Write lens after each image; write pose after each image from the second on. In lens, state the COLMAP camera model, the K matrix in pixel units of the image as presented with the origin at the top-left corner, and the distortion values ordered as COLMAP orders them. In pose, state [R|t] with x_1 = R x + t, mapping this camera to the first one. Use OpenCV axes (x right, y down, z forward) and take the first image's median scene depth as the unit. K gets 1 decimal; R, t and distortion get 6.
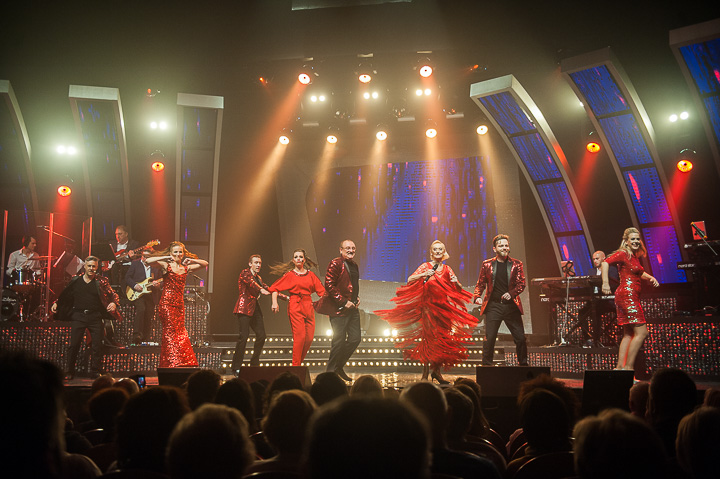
lens RADIAL K [[797.8, 0, 358.0], [0, 797.8, 241.4], [0, 0, 1]] dist [0.145826, 0.000000]
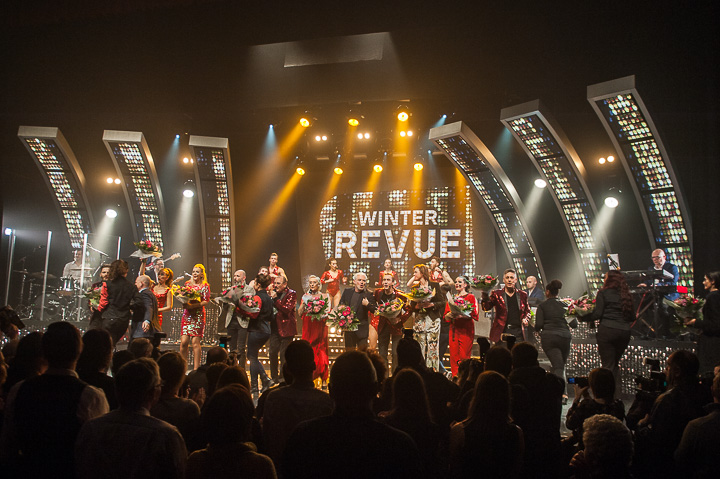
lens RADIAL K [[592.6, 0, 378.6], [0, 592.6, 245.9], [0, 0, 1]] dist [0.012190, -0.013737]
pose [[0.996797, 0.018085, -0.077896, 0.128913], [-0.017127, 0.999770, 0.012945, -0.033596], [0.078113, -0.011569, 0.996877, 0.128515]]
